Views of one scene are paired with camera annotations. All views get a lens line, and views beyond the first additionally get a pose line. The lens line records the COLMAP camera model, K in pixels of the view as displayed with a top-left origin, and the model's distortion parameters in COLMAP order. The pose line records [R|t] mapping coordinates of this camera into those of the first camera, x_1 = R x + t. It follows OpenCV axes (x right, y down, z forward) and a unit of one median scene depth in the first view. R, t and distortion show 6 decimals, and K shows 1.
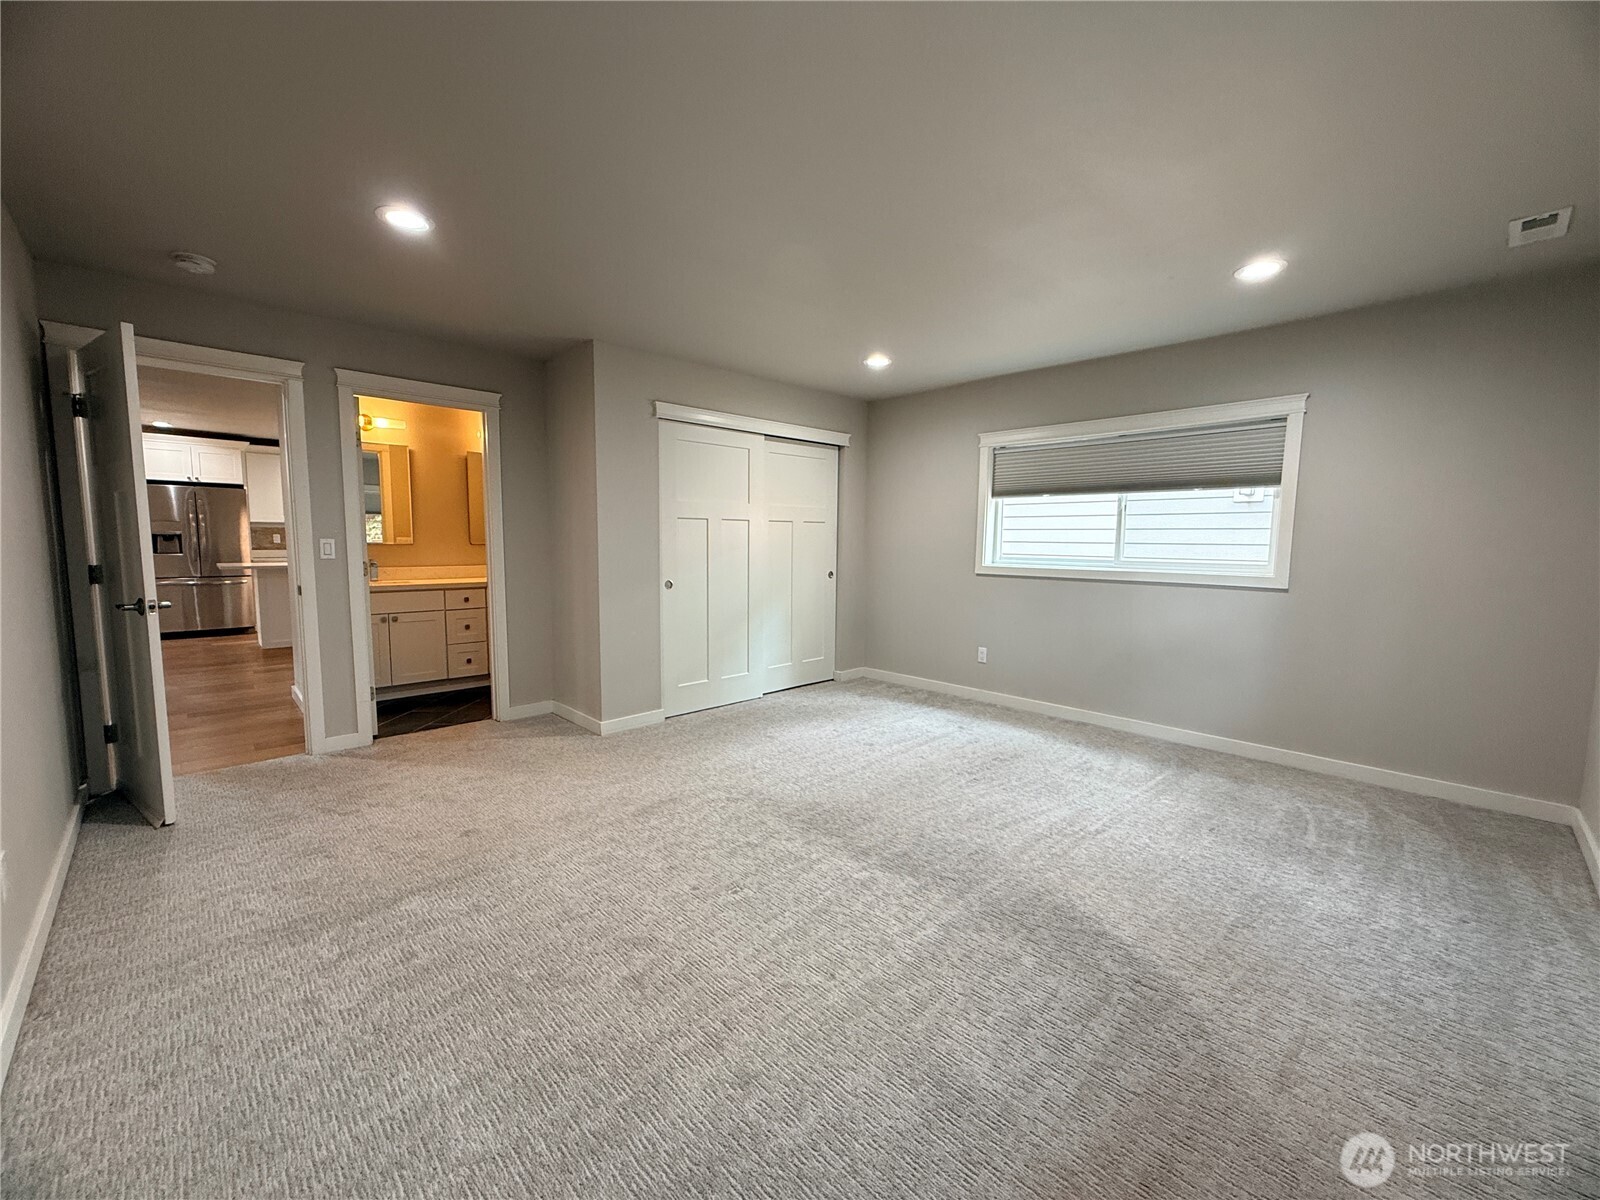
lens RADIAL K [[640.6, 0, 802.9], [0, 640.6, 598.8], [0, 0, 1]] dist [-0.001631, 0.000259]
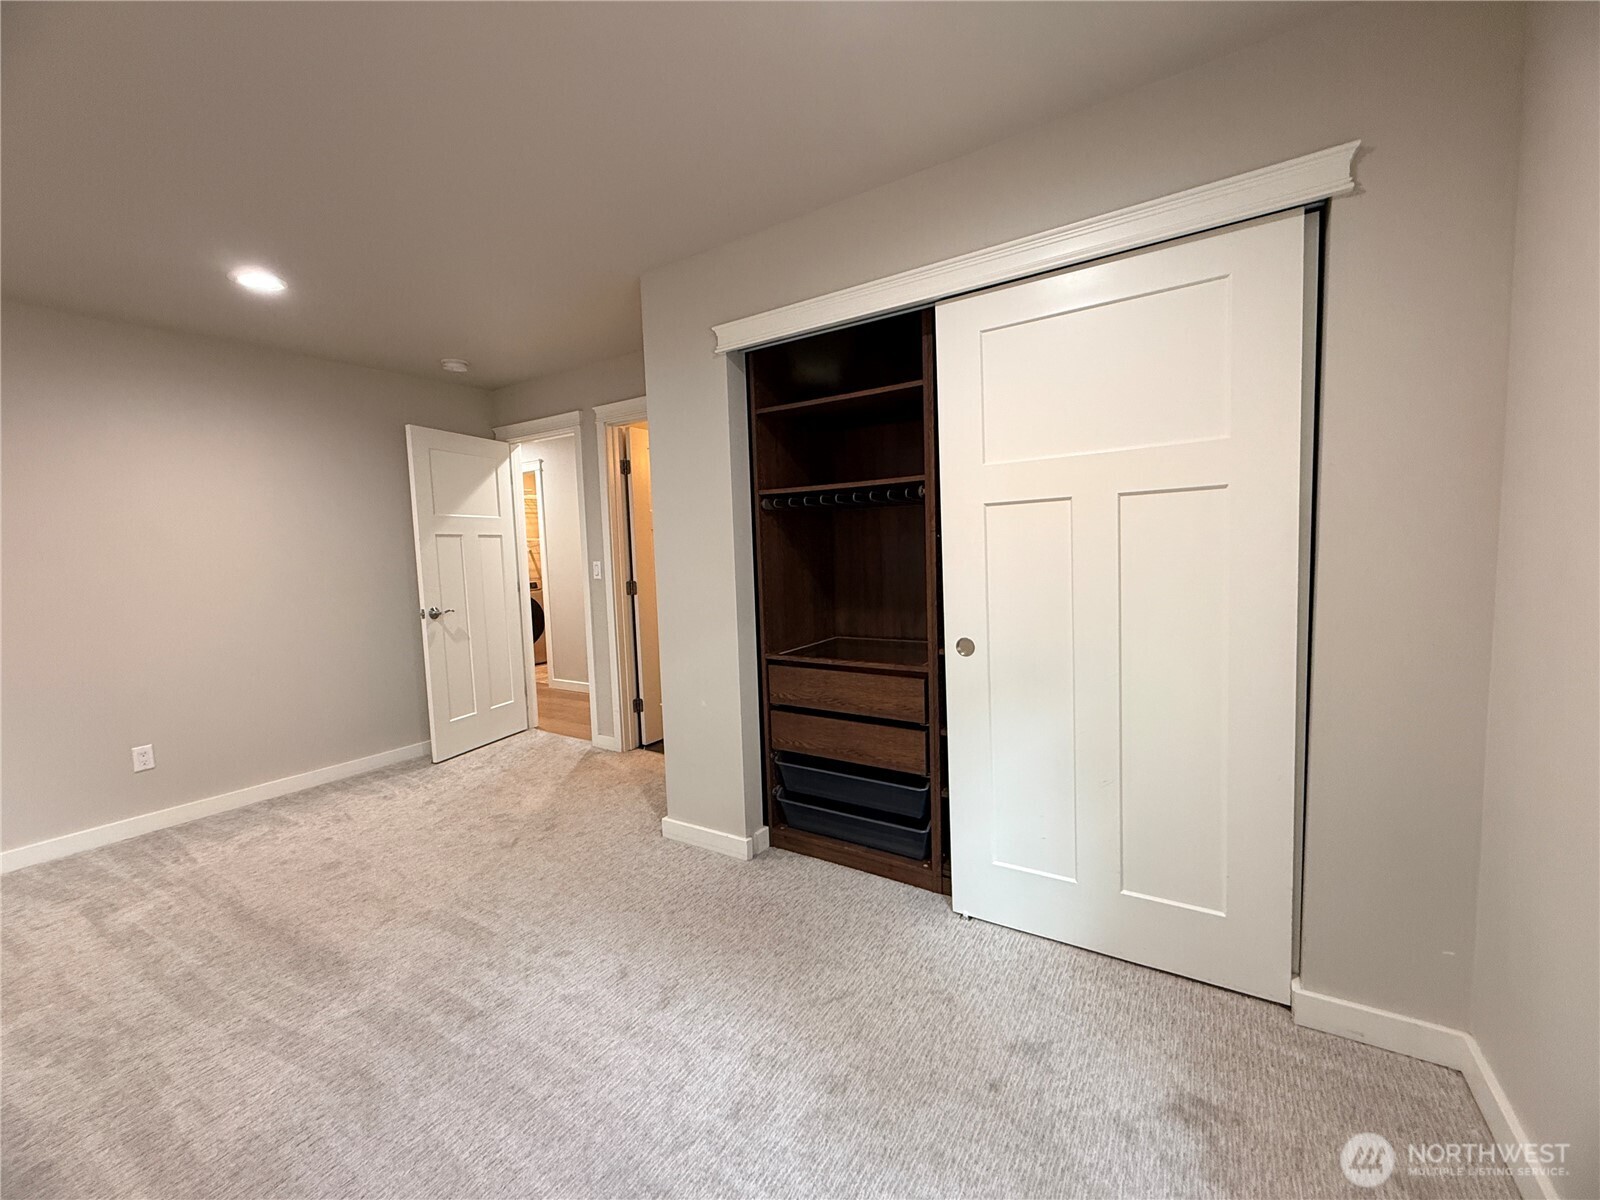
lens RADIAL K [[640.6, 0, 802.9], [0, 640.6, 598.8], [0, 0, 1]] dist [-0.001631, 0.000259]
pose [[0.230593, 0.061736, -0.971090, 0.390477], [-0.051942, 0.997343, 0.051071, -0.091746], [0.971663, 0.038663, 0.233187, 0.964337]]
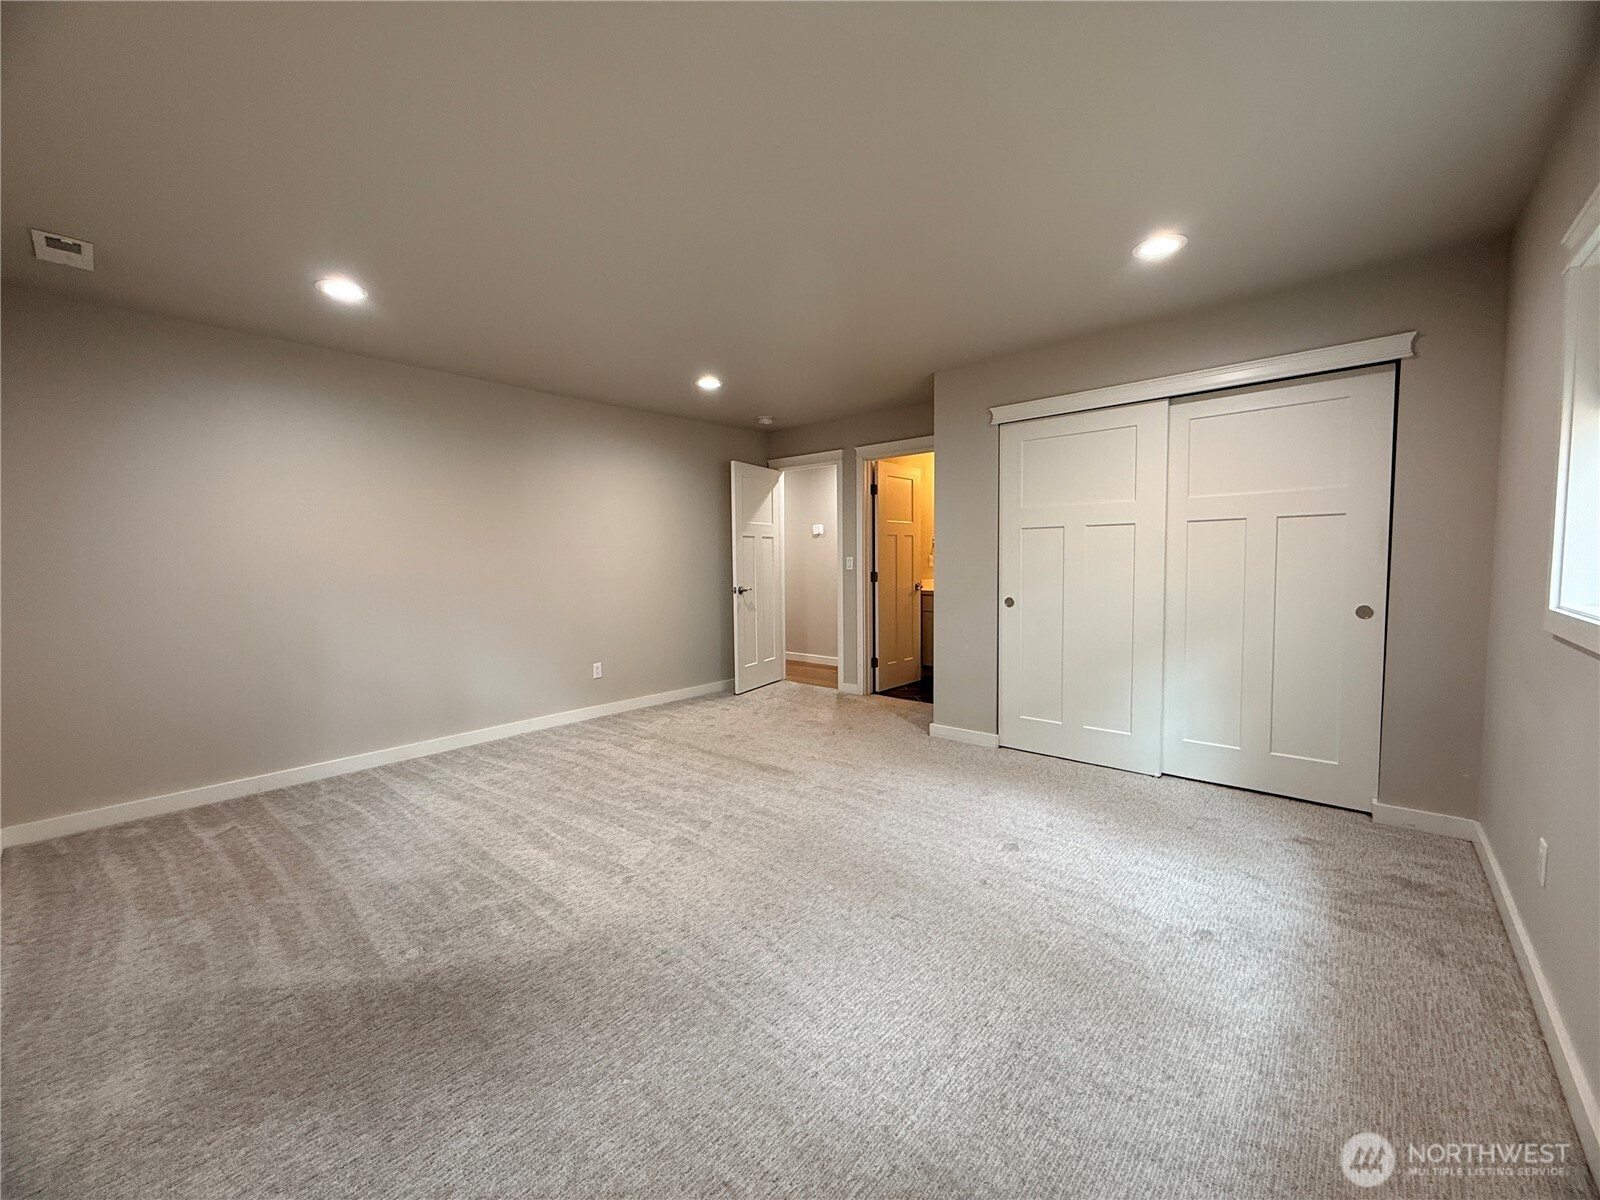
lens RADIAL K [[640.6, 0, 802.9], [0, 640.6, 598.8], [0, 0, 1]] dist [-0.001631, 0.000259]
pose [[0.075376, 0.054796, -0.995648, 0.724255], [-0.077545, 0.995787, 0.048933, -0.052234], [0.994135, 0.073519, 0.079307, 0.678000]]
